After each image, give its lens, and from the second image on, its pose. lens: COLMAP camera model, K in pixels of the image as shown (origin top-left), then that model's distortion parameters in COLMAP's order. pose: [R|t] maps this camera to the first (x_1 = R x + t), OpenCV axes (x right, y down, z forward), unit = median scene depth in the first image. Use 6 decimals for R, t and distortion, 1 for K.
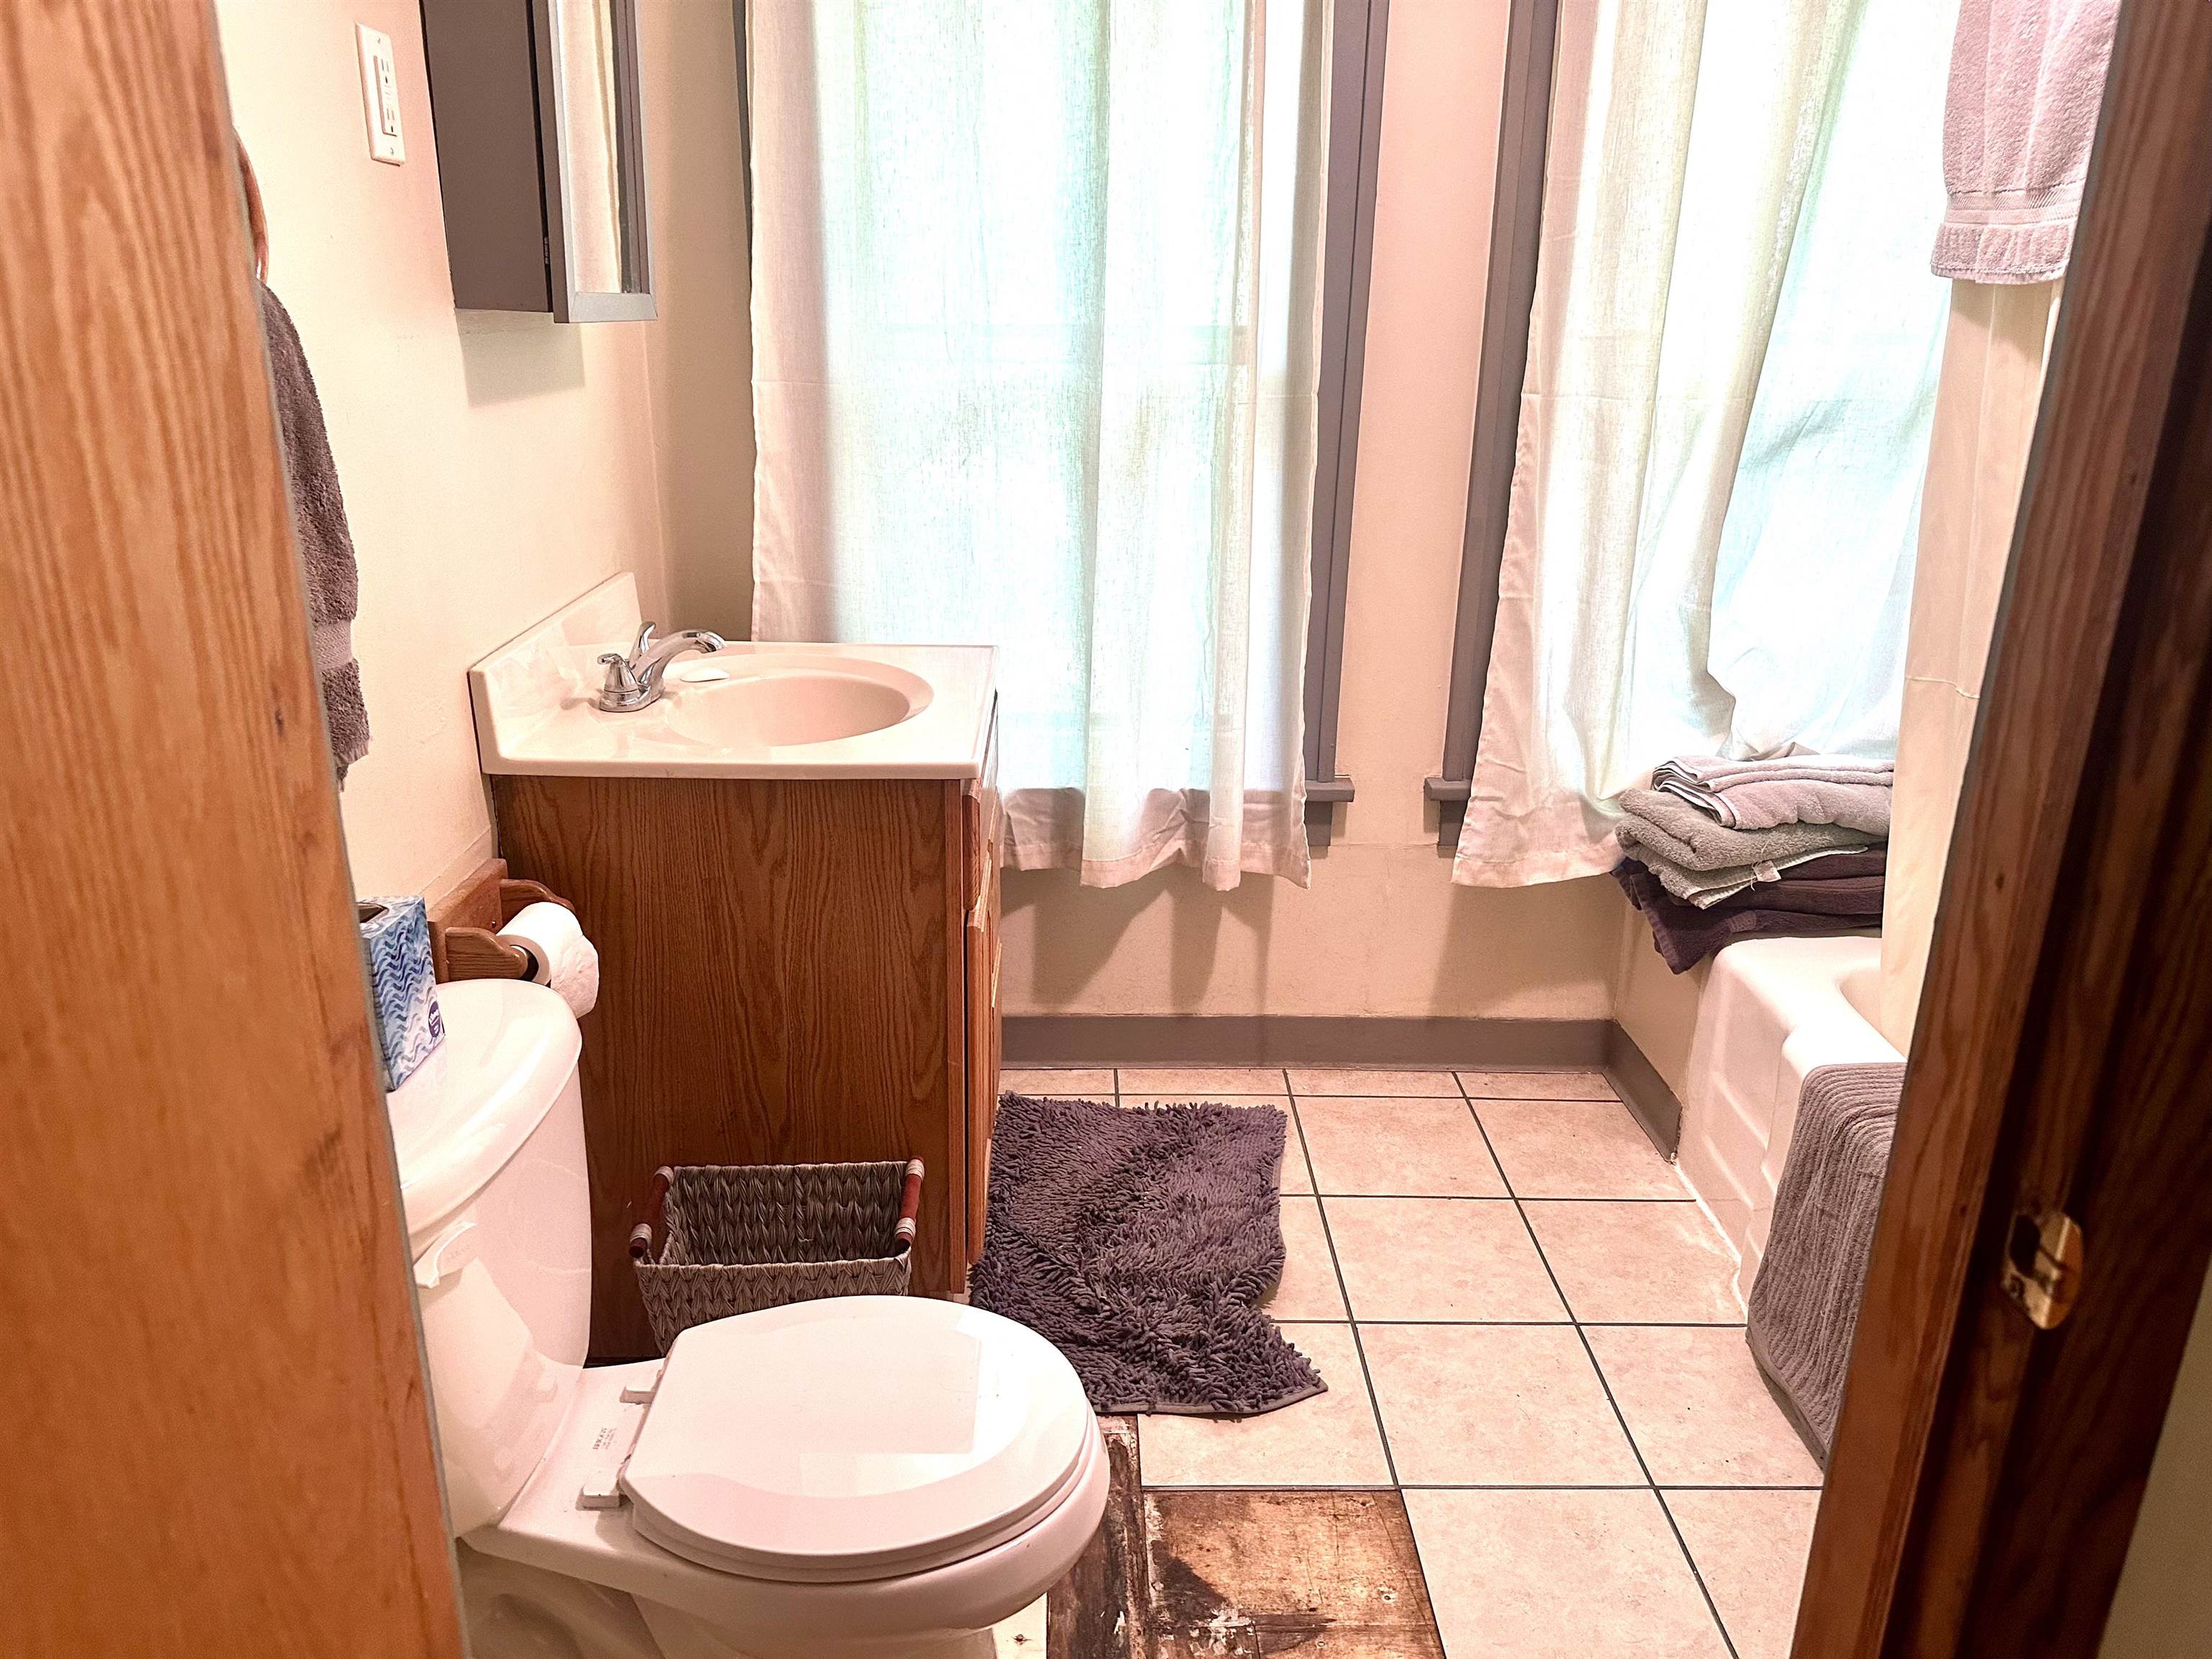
lens RADIAL K [[1543.4, 0, 1082.4], [0, 1543.4, 837.5], [0, 0, 1]] dist [0.134644, -0.186499]
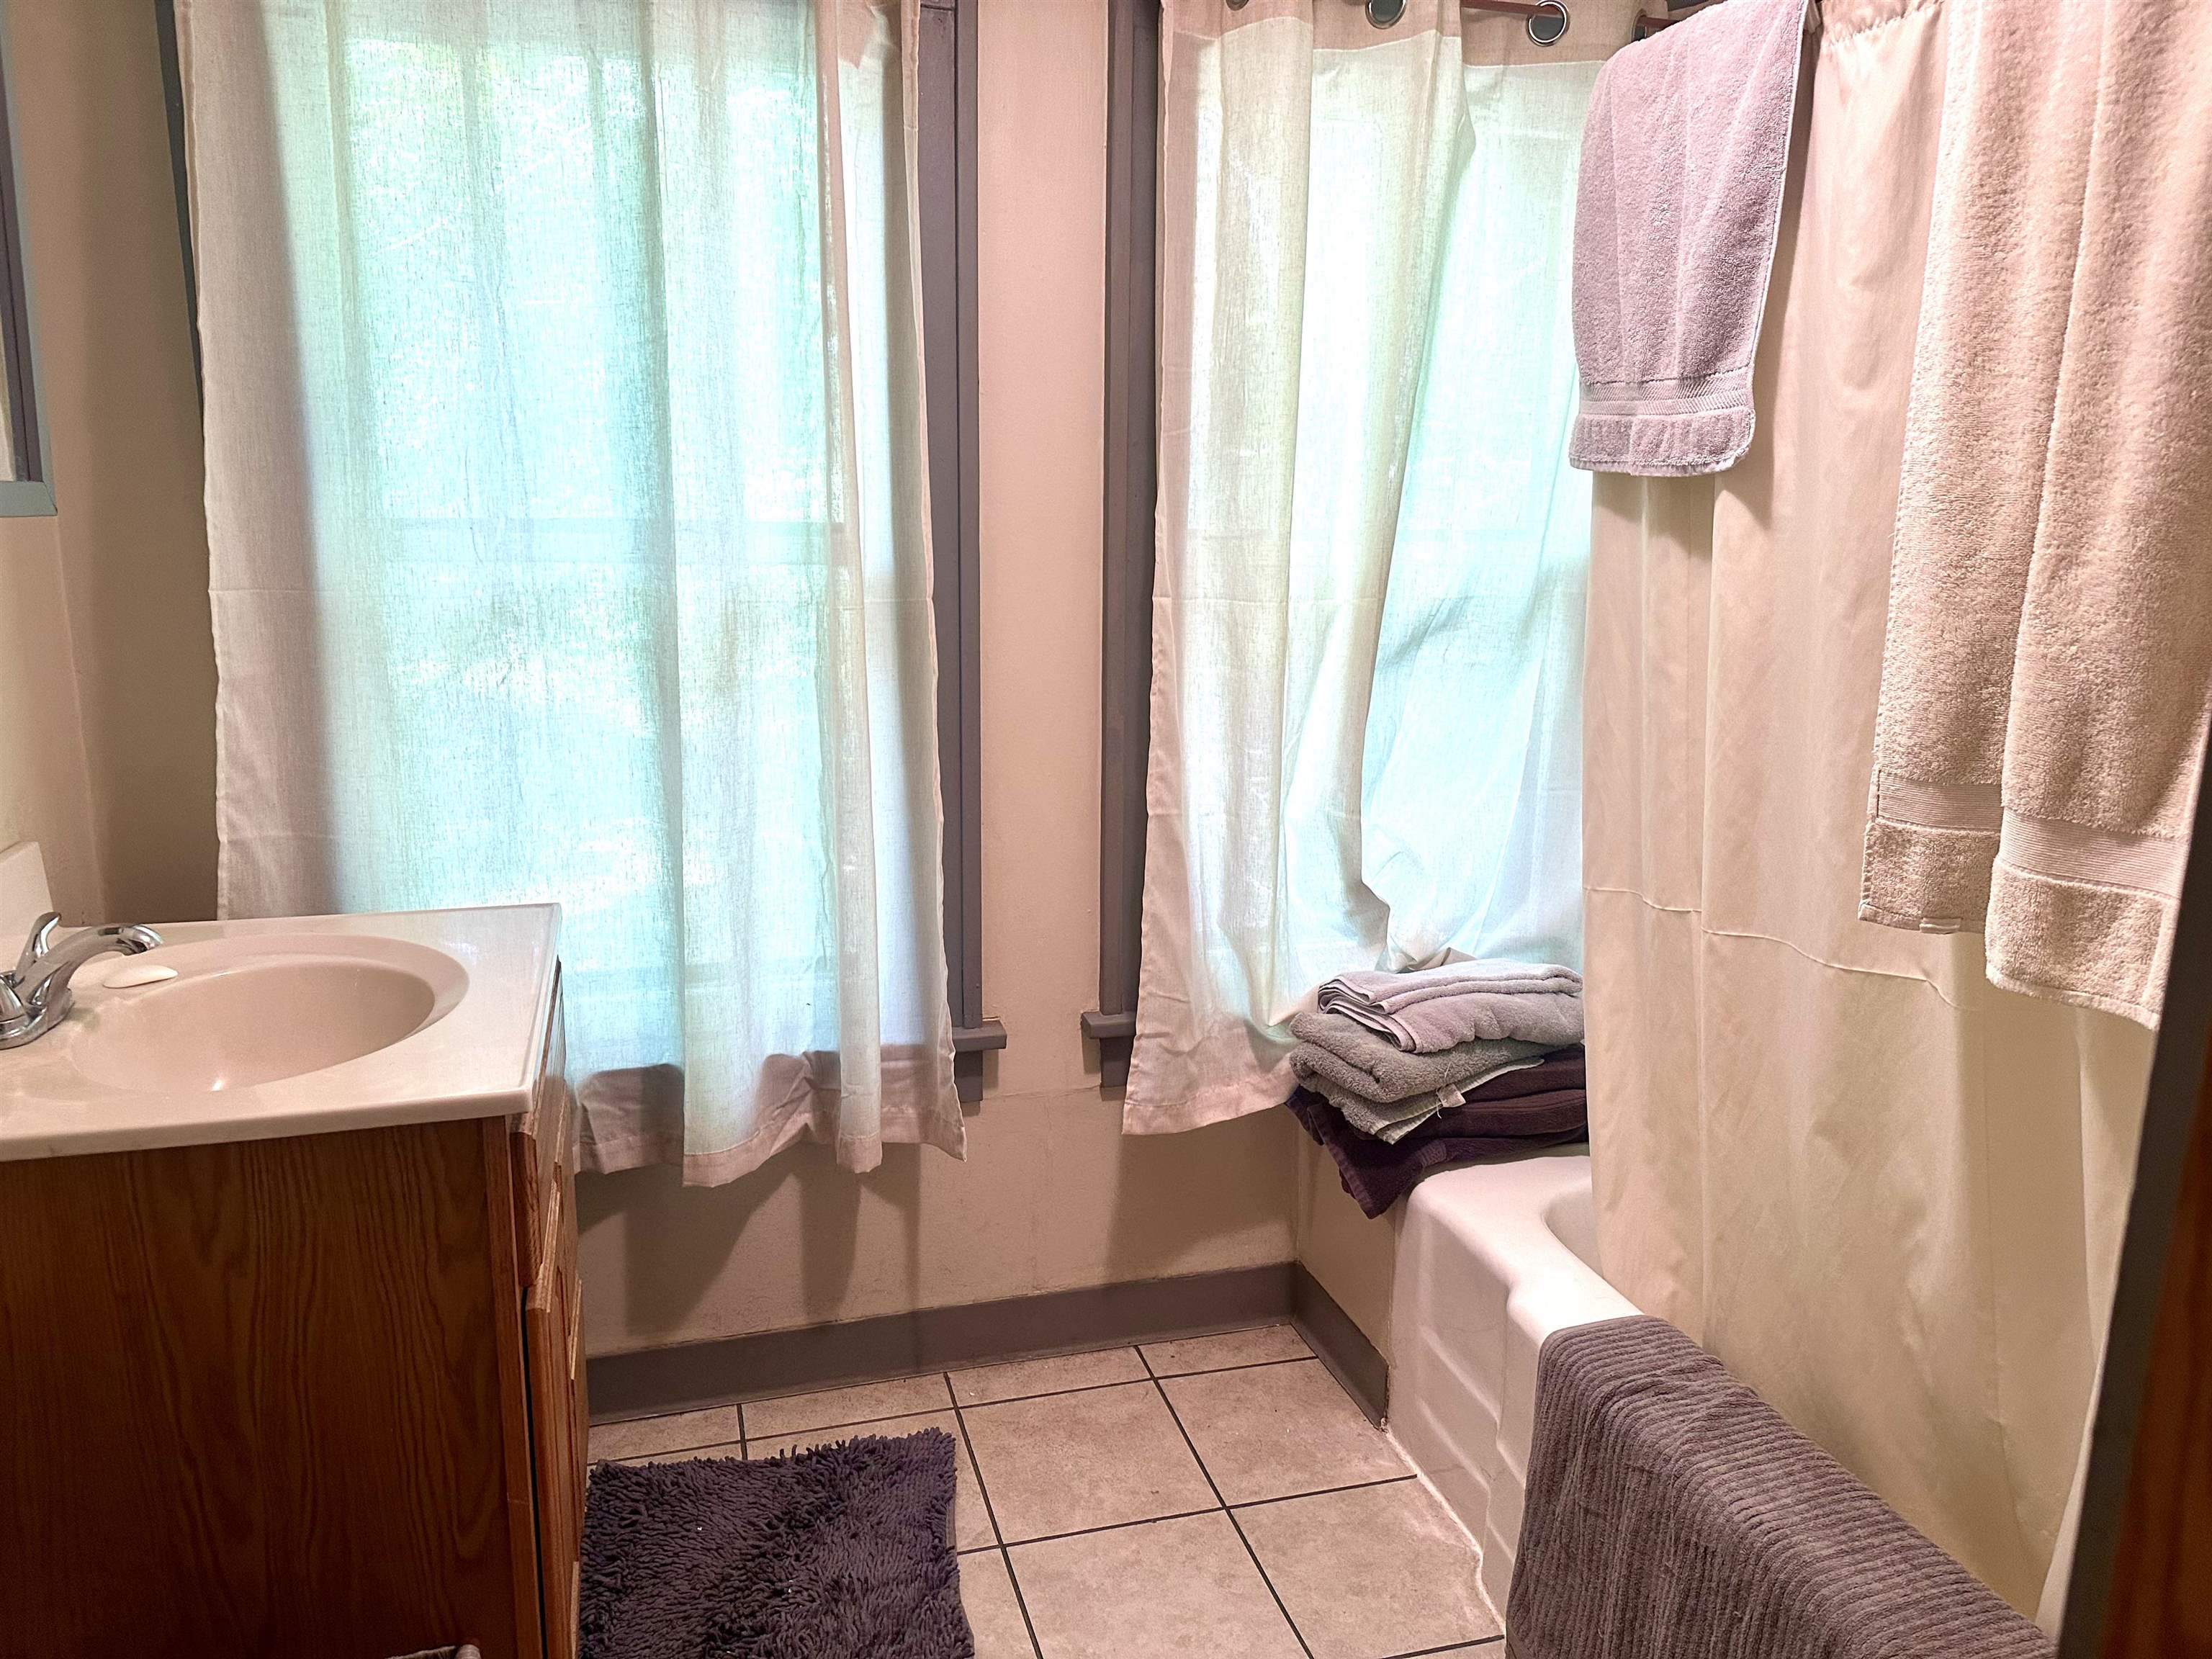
lens RADIAL K [[1543.4, 0, 1082.4], [0, 1543.4, 837.5], [0, 0, 1]] dist [0.134644, -0.186499]
pose [[0.964971, -0.055480, 0.256425, 0.000194], [0.085264, 0.990647, -0.106526, -0.047700], [-0.248117, 0.124659, 0.960676, 0.149284]]
